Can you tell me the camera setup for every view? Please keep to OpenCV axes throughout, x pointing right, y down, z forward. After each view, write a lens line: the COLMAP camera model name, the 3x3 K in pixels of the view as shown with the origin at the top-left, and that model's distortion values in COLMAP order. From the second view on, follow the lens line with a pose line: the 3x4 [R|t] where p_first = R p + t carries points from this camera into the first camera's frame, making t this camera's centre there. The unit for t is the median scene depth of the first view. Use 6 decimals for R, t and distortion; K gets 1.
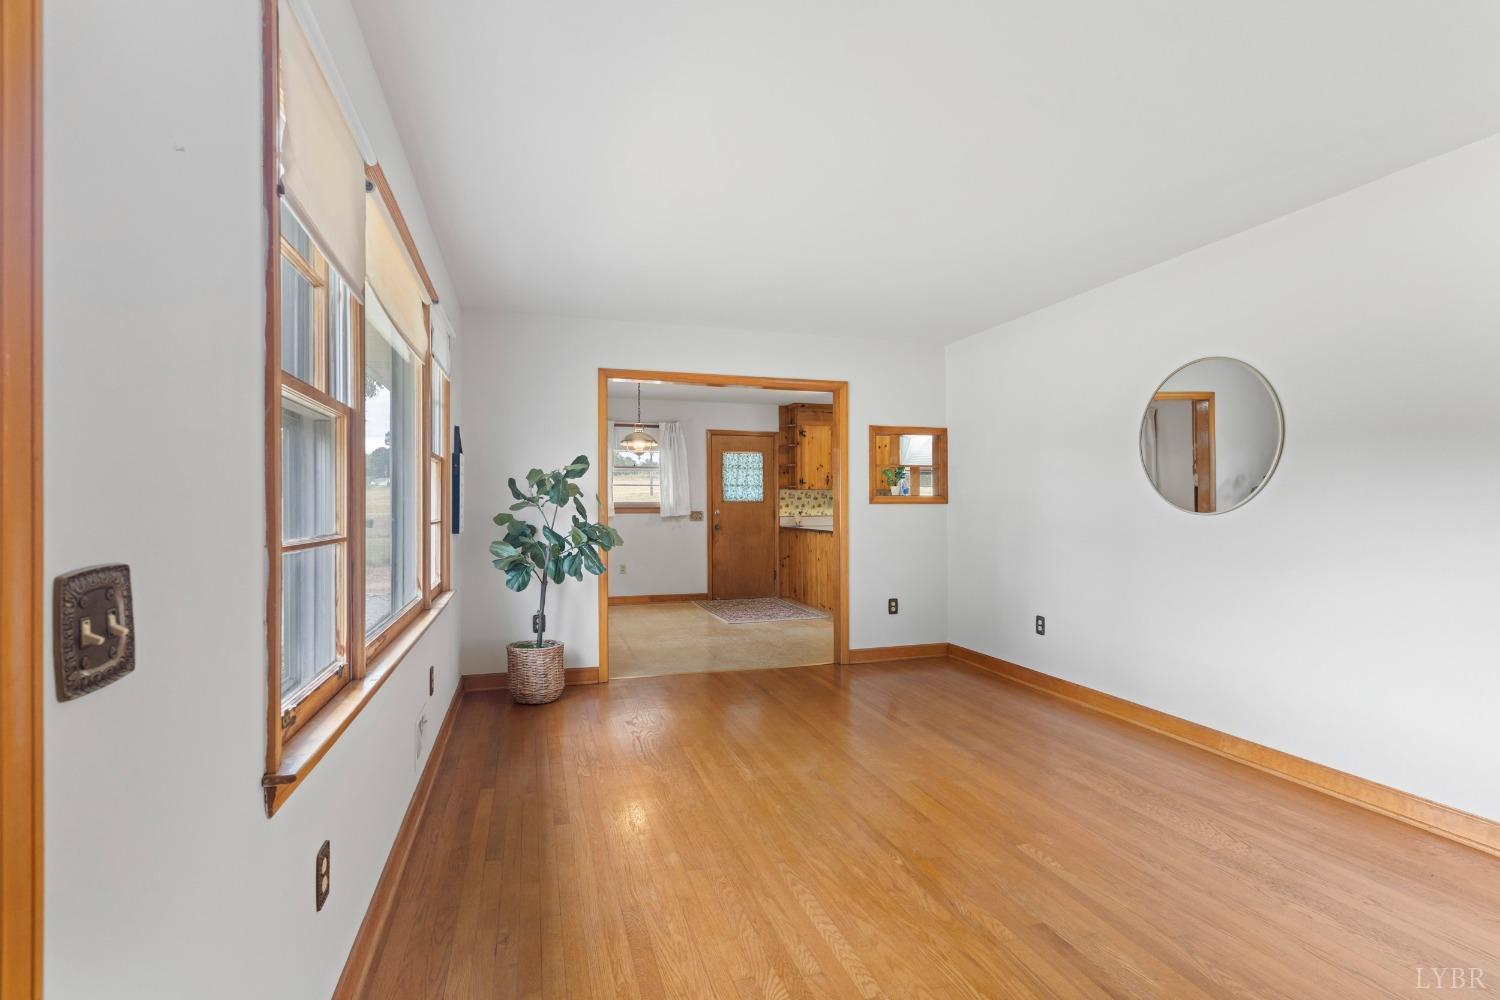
lens RADIAL K [[716.3, 0, 750.0], [0, 716.3, 500.0], [0, 0, 1]] dist [0.001143, 0.000310]
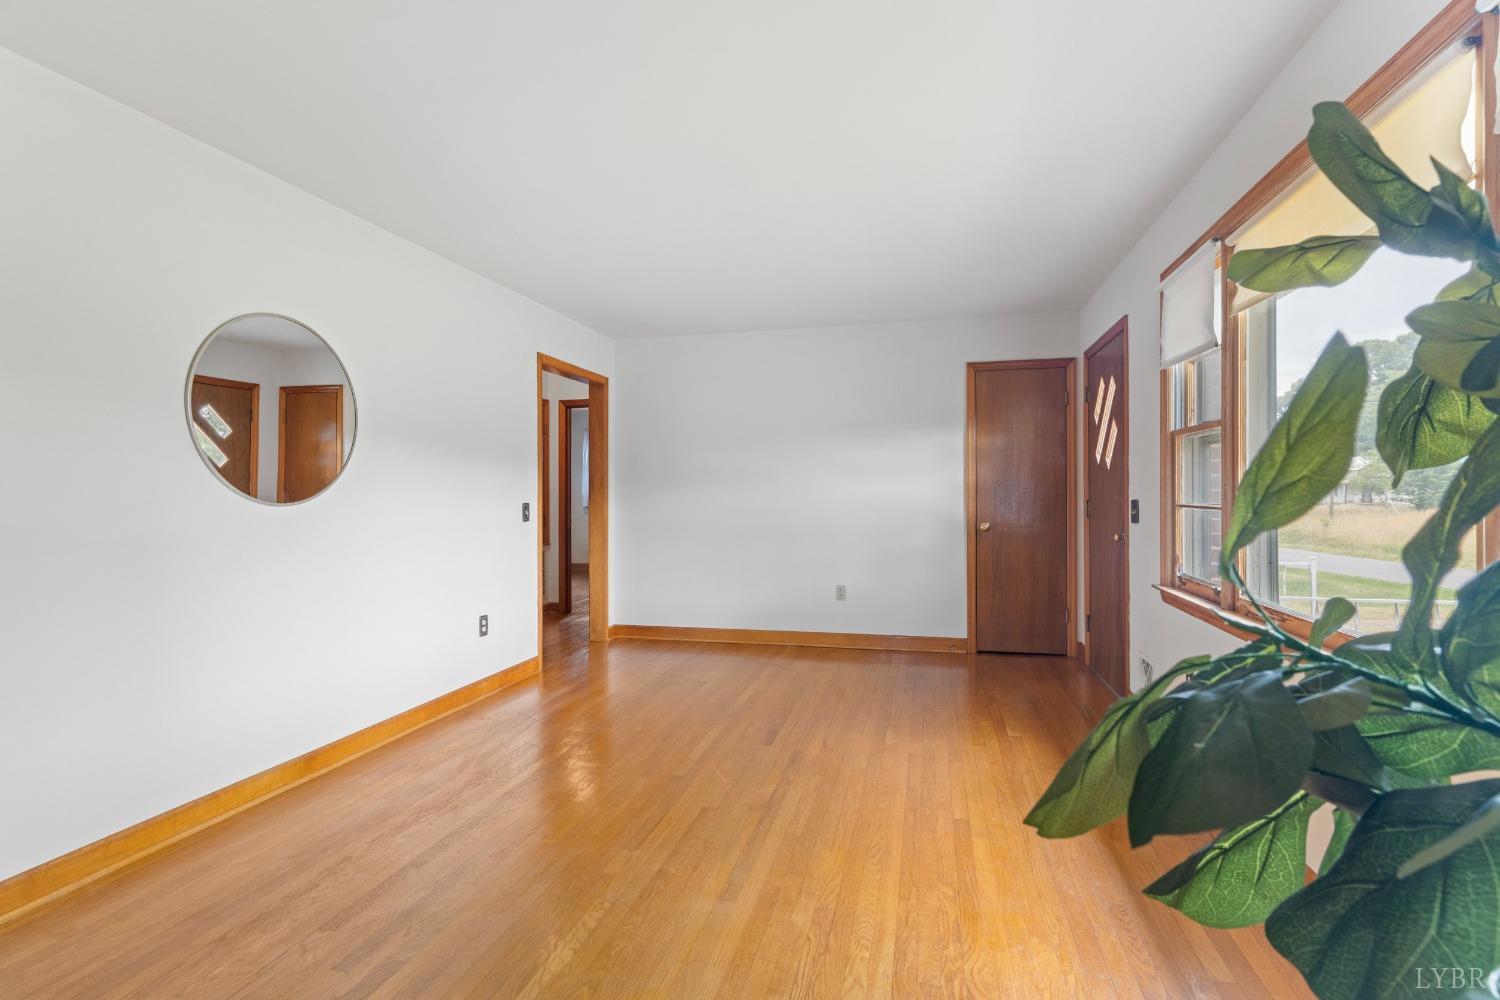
lens RADIAL K [[716.3, 0, 750.0], [0, 716.3, 500.0], [0, 0, 1]] dist [0.001143, 0.000310]
pose [[-0.854744, 0.000320, 0.519049, -0.265302], [0.000986, 0.999999, 0.001008, 0.019073], [-0.519048, 0.001373, -0.854744, 1.552621]]
